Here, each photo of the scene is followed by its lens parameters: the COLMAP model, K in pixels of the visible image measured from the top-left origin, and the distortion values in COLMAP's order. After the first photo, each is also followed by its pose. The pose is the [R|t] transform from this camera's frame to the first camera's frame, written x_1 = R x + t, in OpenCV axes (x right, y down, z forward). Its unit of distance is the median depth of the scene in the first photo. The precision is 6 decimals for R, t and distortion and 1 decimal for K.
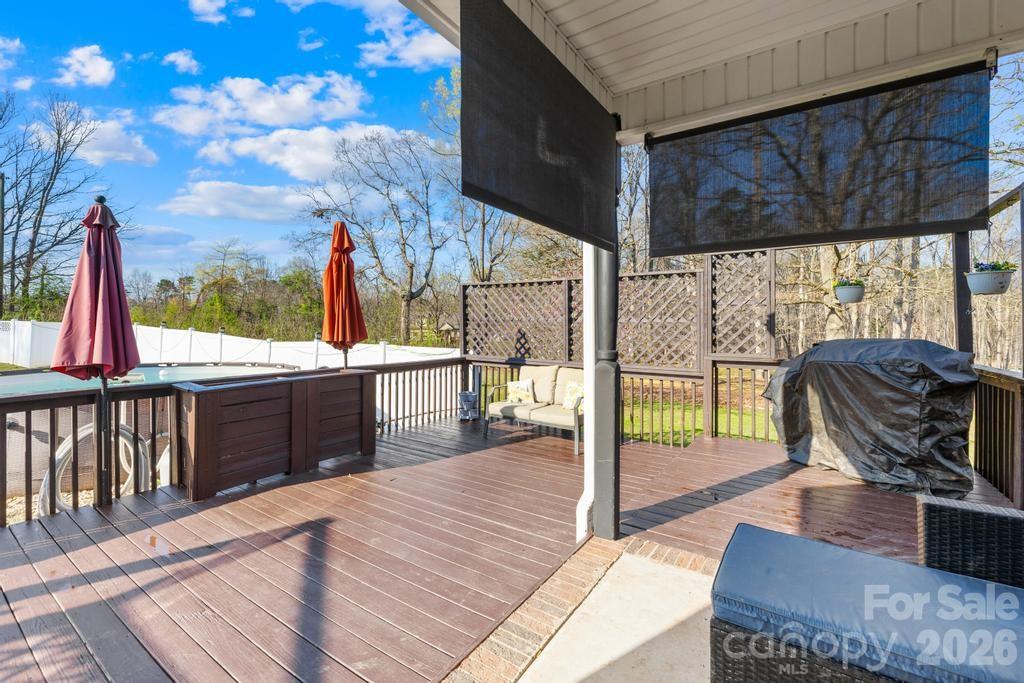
lens RADIAL K [[429.7, 0, 506.7], [0, 429.7, 334.9], [0, 0, 1]] dist [-0.000465, -0.000329]
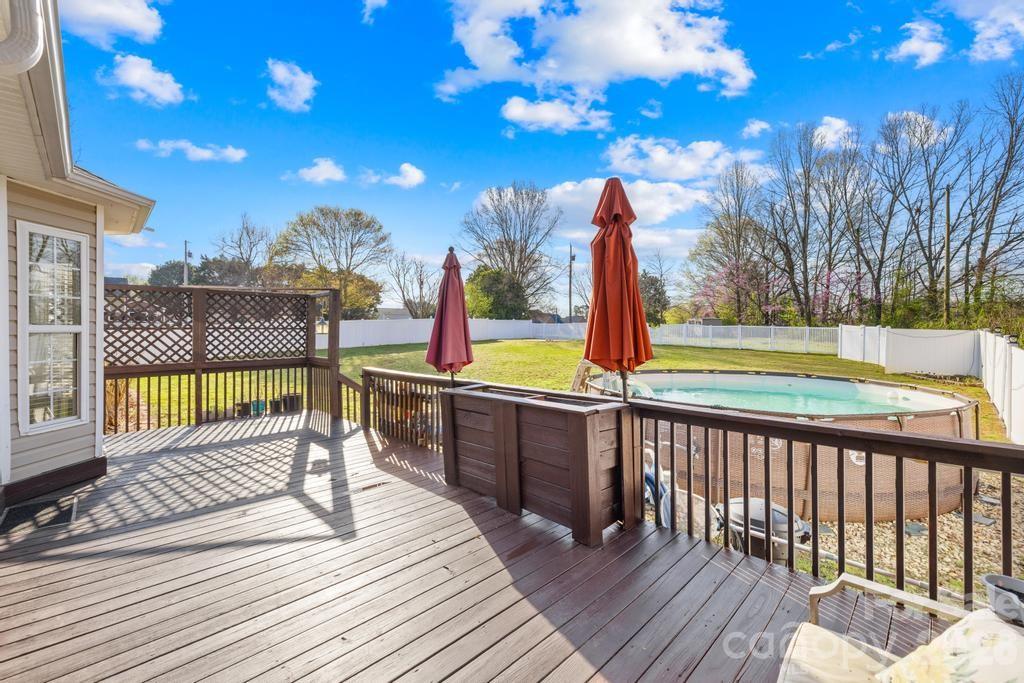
lens RADIAL K [[429.7, 0, 506.7], [0, 429.7, 334.9], [0, 0, 1]] dist [-0.000465, -0.000329]
pose [[-0.194021, -0.001907, -0.980995, 0.286226], [-0.014127, 0.999900, 0.000850, -0.019601], [0.980896, 0.014023, -0.194029, 0.958412]]
